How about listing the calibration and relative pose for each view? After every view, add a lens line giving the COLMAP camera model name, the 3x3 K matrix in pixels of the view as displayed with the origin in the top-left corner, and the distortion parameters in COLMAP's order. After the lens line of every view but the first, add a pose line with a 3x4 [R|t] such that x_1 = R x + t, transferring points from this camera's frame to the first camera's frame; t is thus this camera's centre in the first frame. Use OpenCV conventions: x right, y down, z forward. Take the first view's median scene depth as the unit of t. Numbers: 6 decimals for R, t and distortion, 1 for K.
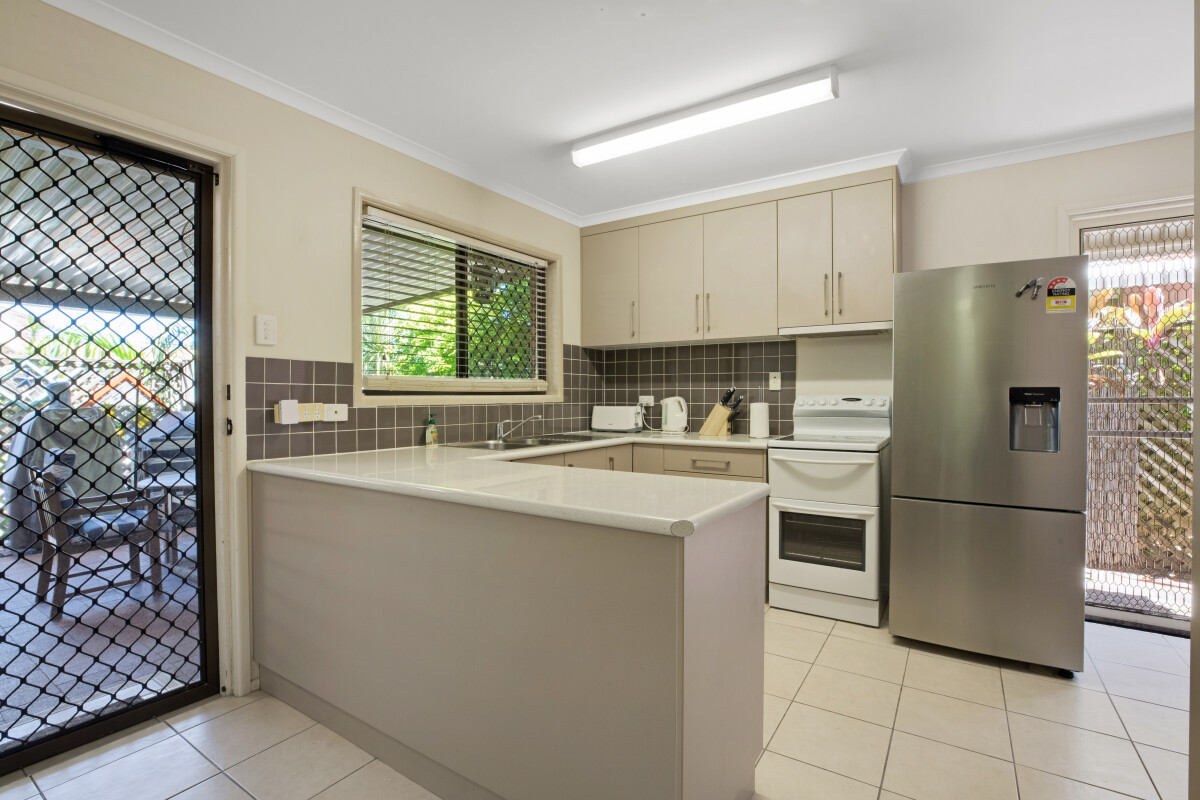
lens RADIAL K [[556.2, 0, 609.1], [0, 556.2, 395.4], [0, 0, 1]] dist [0.001626, 0.002259]
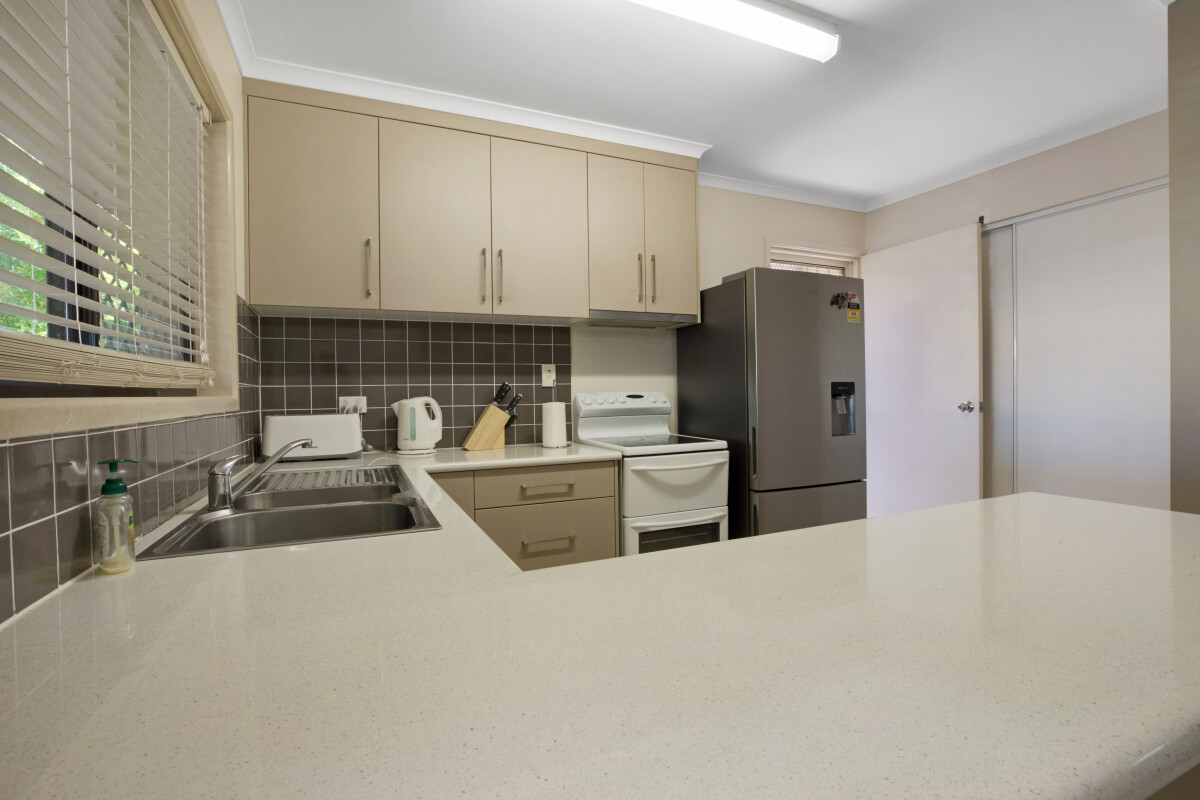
lens RADIAL K [[556.2, 0, 598.7], [0, 556.2, 395.7], [0, 0, 1]] dist [0.001626, 0.002259]
pose [[0.553849, -0.011473, 0.832538, -0.346551], [0.013423, 0.999898, 0.004850, 0.000923], [-0.832509, 0.008489, 0.553947, 0.508651]]
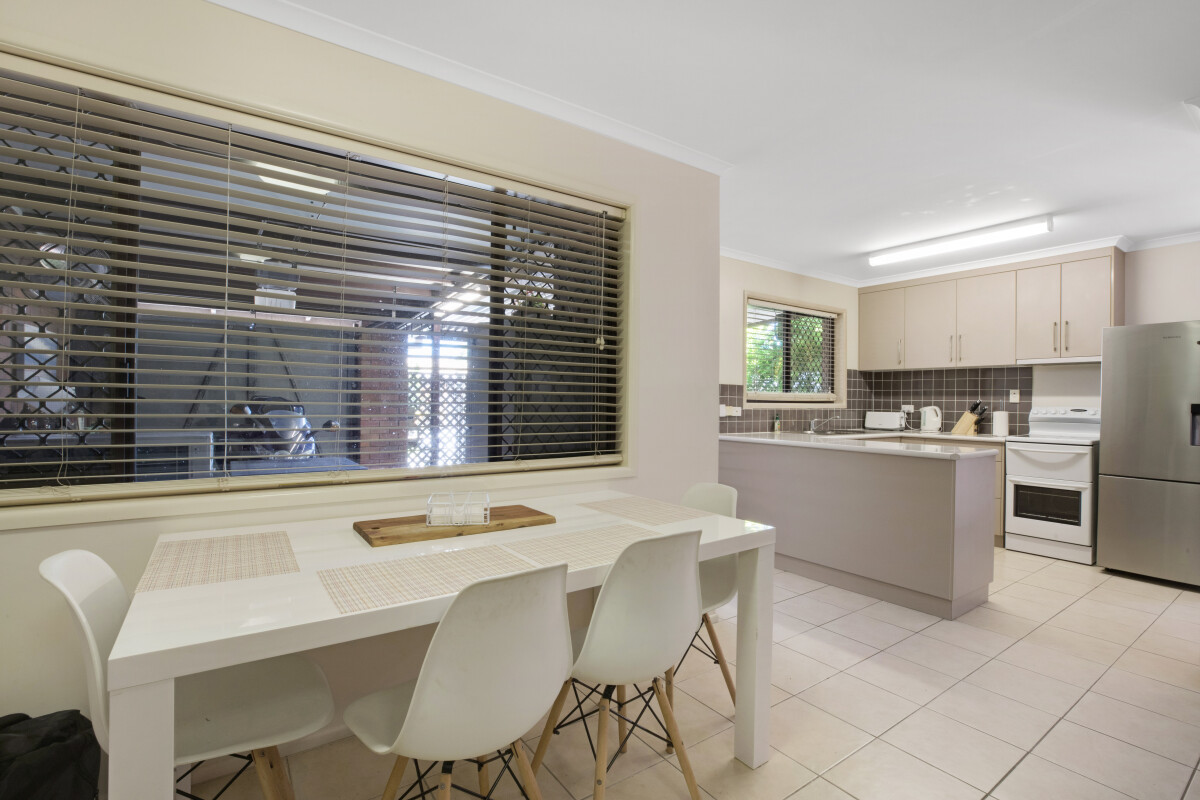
lens RADIAL K [[556.2, 0, 625.8], [0, 556.2, 398.2], [0, 0, 1]] dist [0.001626, 0.002259]
pose [[0.938803, 0.012165, -0.344241, -0.136645], [-0.013966, 0.999899, -0.002753, -0.003110], [0.344173, 0.007392, 0.938877, -0.651339]]
